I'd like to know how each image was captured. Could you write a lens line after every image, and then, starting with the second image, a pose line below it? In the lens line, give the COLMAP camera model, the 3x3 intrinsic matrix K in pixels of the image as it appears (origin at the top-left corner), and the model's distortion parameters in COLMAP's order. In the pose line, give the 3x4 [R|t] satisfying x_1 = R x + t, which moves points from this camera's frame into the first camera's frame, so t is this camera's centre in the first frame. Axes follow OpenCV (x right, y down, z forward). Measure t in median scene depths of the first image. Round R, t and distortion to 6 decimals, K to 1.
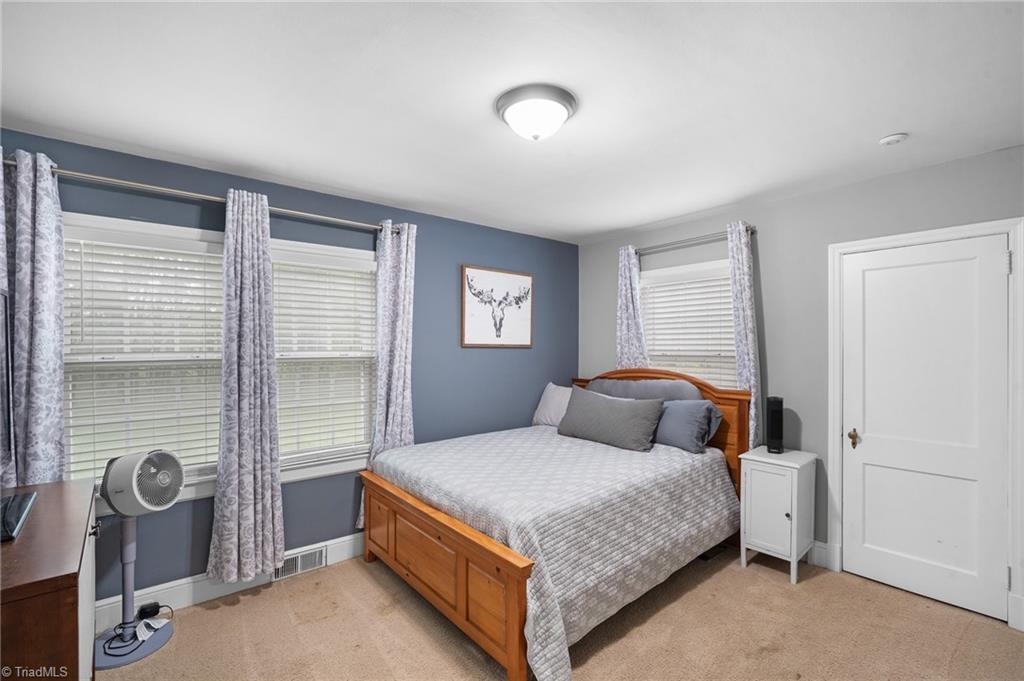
lens RADIAL K [[460.2, 0, 507.5], [0, 460.2, 360.7], [0, 0, 1]] dist [-0.010892, 0.000681]
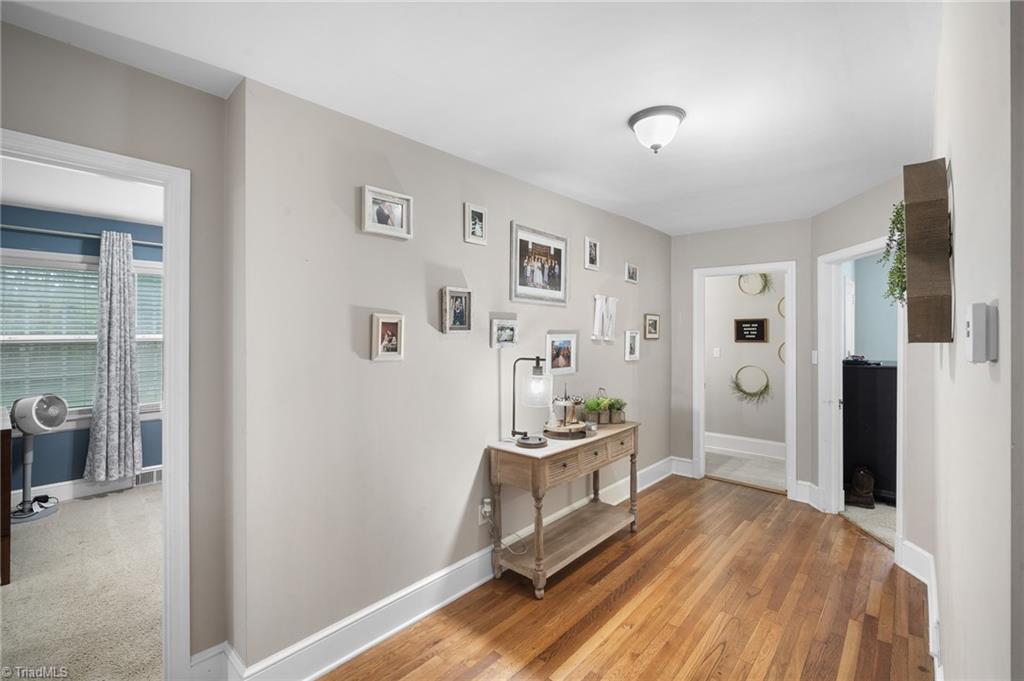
lens RADIAL K [[452.4, 0, 509.5], [0, 452.4, 339.3], [0, 0, 1]] dist [-0.009726, 0.000723]
pose [[0.987738, 0.002566, 0.156102, 0.520352], [-0.000305, 0.999895, -0.014509, 0.019857], [-0.156122, 0.014284, 0.987634, -0.719958]]
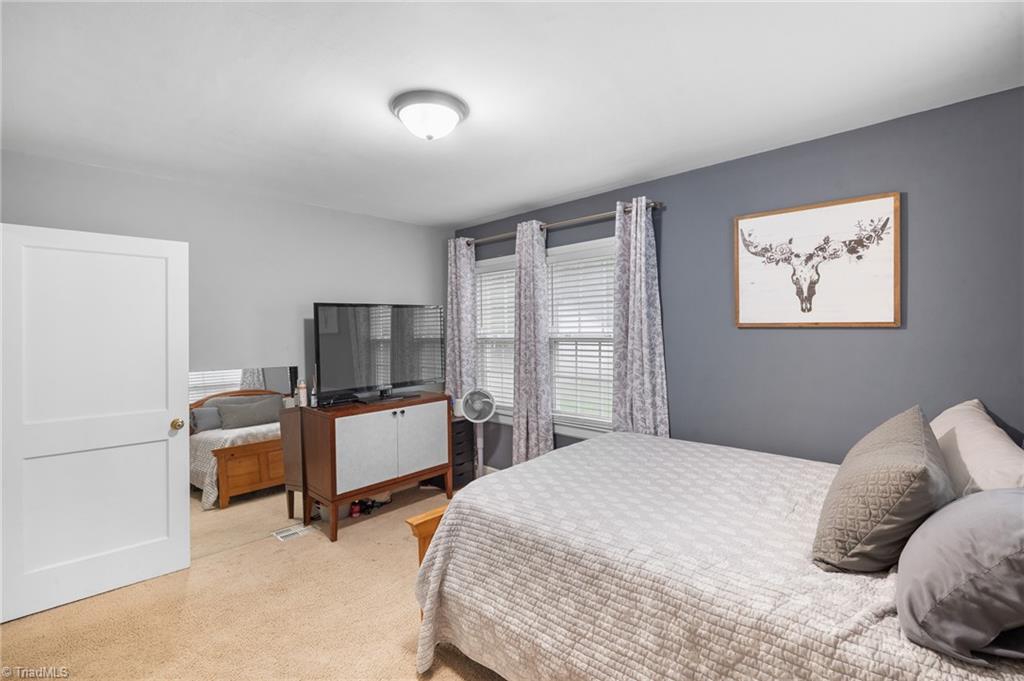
lens RADIAL K [[452.4, 0, 509.5], [0, 452.4, 339.3], [0, 0, 1]] dist [-0.009726, 0.000723]
pose [[0.110465, 0.023183, -0.993610, 0.830553], [-0.016314, 0.999636, 0.021510, -0.029273], [0.993746, 0.013834, 0.110803, 0.780825]]
